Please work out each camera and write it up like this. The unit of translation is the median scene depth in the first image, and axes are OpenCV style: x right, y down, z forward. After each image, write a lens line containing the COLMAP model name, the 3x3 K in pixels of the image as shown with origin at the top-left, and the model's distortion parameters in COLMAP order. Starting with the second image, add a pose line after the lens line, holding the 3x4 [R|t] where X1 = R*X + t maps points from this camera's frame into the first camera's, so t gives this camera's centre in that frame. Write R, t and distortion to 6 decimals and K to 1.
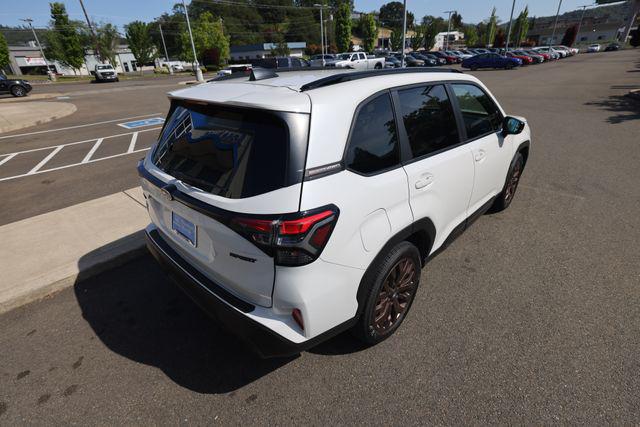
lens RADIAL K [[322.4, 0, 317.9], [0, 322.4, 213.2], [0, 0, 1]] dist [-0.022943, 0.016719]
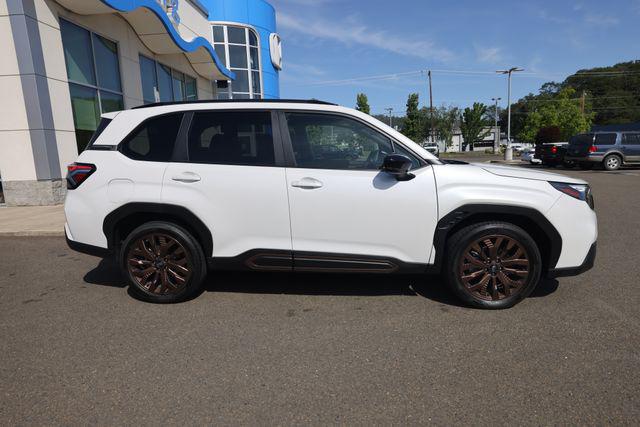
lens RADIAL K [[379.1, 0, 314.9], [0, 379.1, 213.7], [0, 0, 1]] dist [-0.000911, 0.015587]
pose [[0.613592, 0.156292, -0.774001, 0.824649], [-0.351167, 0.931958, -0.090202, -0.004384], [0.707238, 0.327151, 0.626727, 0.209121]]
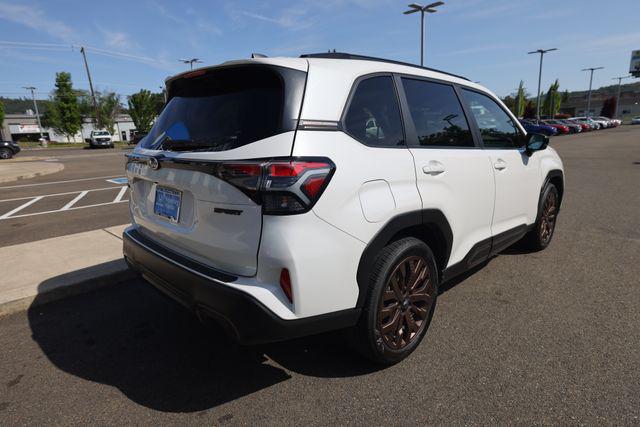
lens RADIAL K [[379.1, 0, 318.7], [0, 379.1, 212.6], [0, 0, 1]] dist [-0.000911, 0.015587]
pose [[0.999421, 0.015405, -0.030330, 0.017937], [-0.022181, 0.971100, -0.237639, 0.127859], [0.025793, 0.238174, 0.970880, -0.009952]]
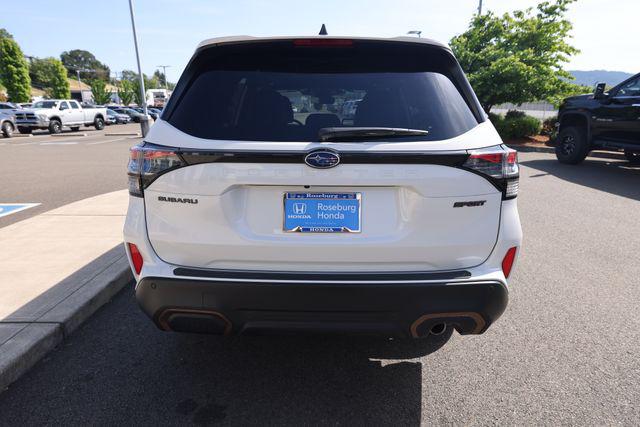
lens RADIAL K [[379.1, 0, 320.4], [0, 379.1, 215.4], [0, 0, 1]] dist [-0.000911, 0.015587]
pose [[0.733288, -0.149705, 0.663232, -0.394943], [0.278641, 0.955950, -0.092297, 0.049148], [-0.620199, 0.252484, 0.742701, 0.165626]]
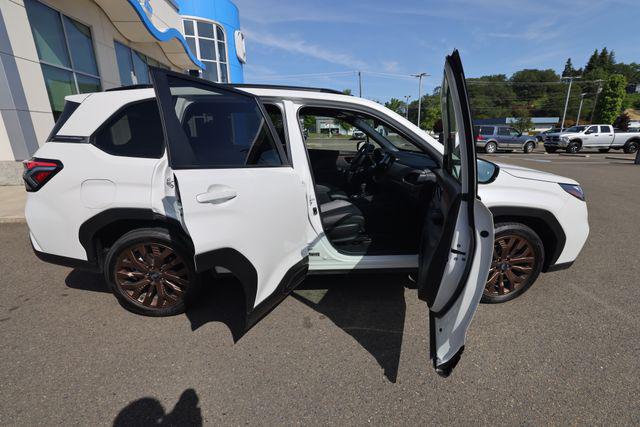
lens RADIAL K [[285.4, 0, 316.7], [0, 285.4, 211.2], [0, 0, 1]] dist [-0.029736, 0.012054]
pose [[0.731693, 0.222687, -0.644233, 0.582784], [-0.327807, 0.943618, -0.046136, -0.044402], [0.597635, 0.244941, 0.763437, 0.258294]]
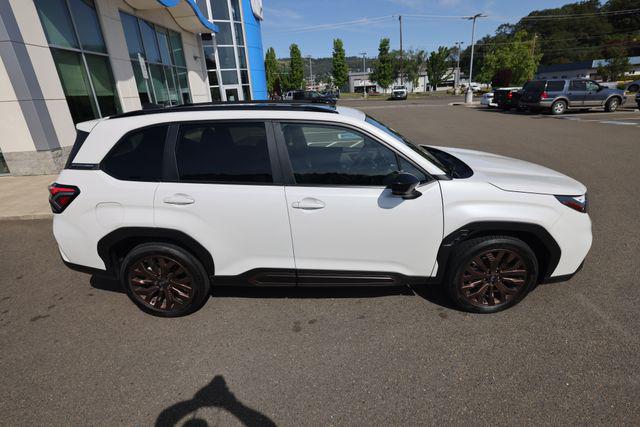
lens RADIAL K [[322.4, 0, 315.6], [0, 322.4, 212.7], [0, 0, 1]] dist [-0.022943, 0.016719]
pose [[0.658561, 0.277955, -0.699313, 0.681954], [-0.315677, 0.945608, 0.078568, -0.139371], [0.683114, 0.169015, 0.710485, 0.228064]]
